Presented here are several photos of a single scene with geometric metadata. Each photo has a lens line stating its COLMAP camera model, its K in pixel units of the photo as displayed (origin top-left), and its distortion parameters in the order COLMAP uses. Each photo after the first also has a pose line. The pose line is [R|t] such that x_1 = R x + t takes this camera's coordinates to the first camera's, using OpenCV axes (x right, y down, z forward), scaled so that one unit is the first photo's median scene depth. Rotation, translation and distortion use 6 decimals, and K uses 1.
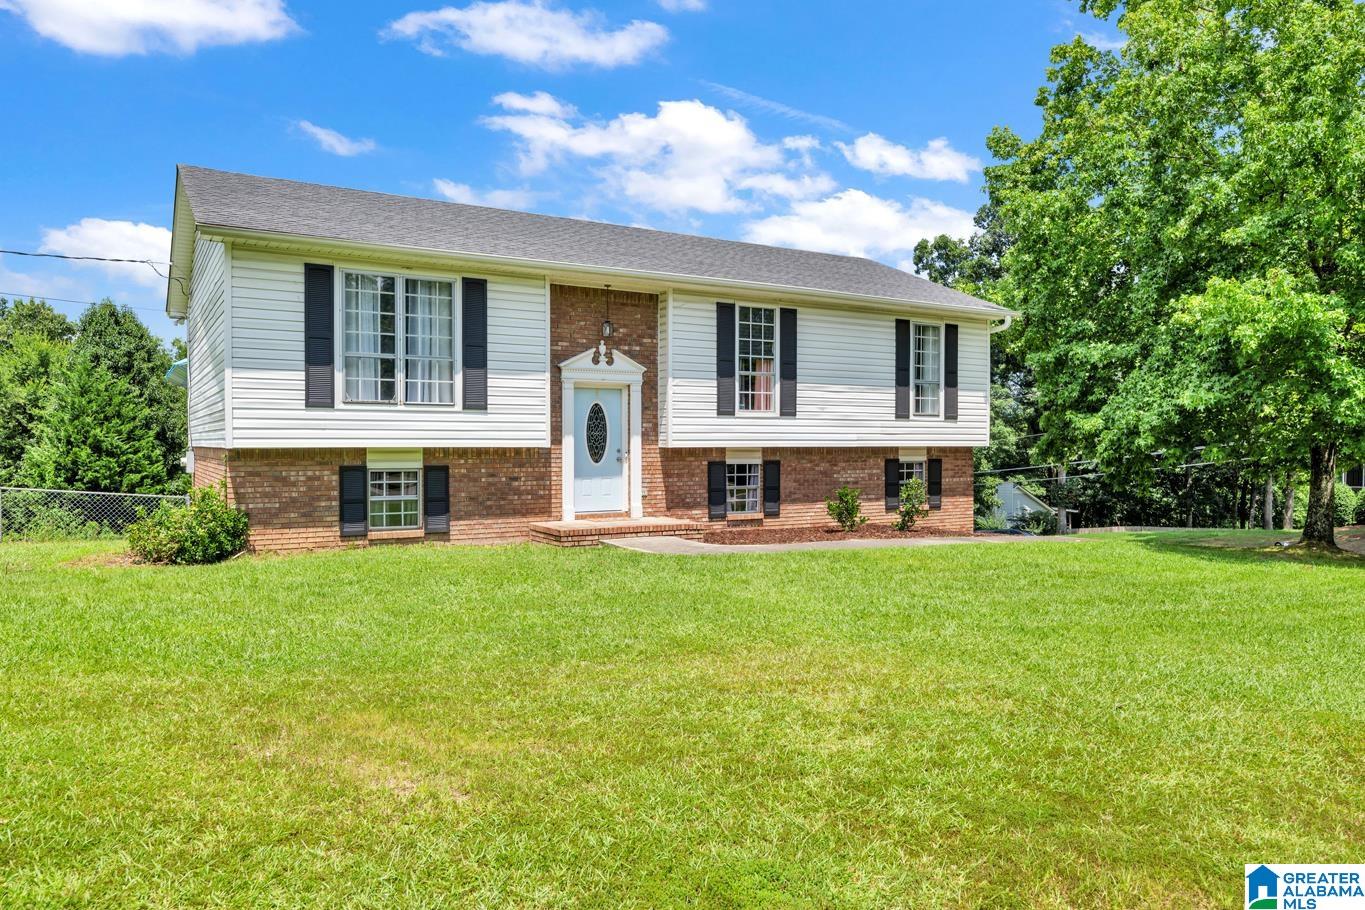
lens RADIAL K [[929.7, 0, 687.5], [0, 929.7, 455.5], [0, 0, 1]] dist [0.003705, 0.002113]
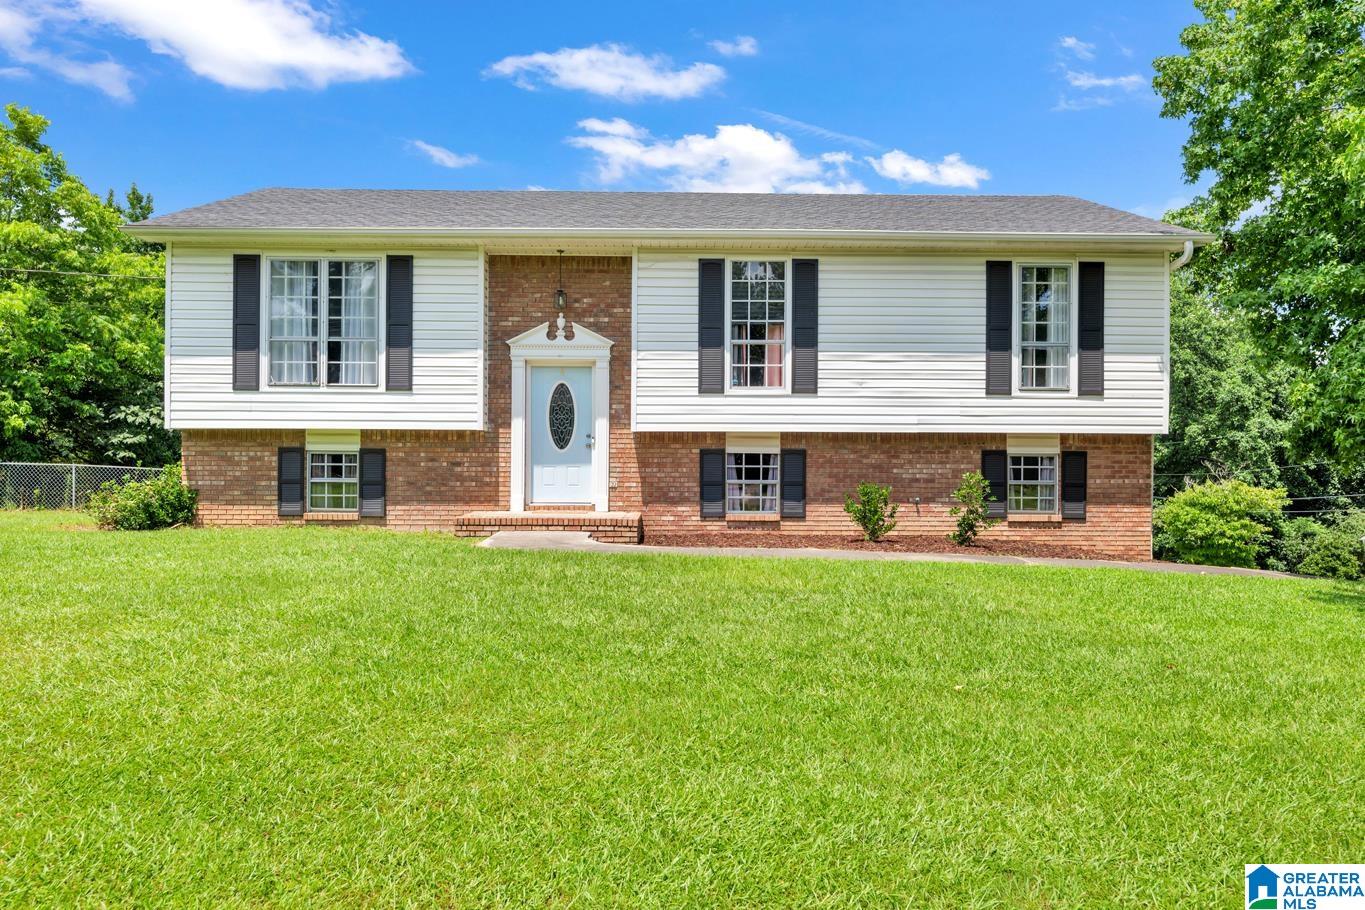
lens RADIAL K [[929.7, 0, 683.8], [0, 929.7, 452.7], [0, 0, 1]] dist [0.003705, 0.002113]
pose [[0.862957, -0.000410, -0.505276, 0.457166], [-0.011108, 0.999743, -0.019782, 0.027823], [0.505154, 0.022683, 0.862731, 0.280234]]
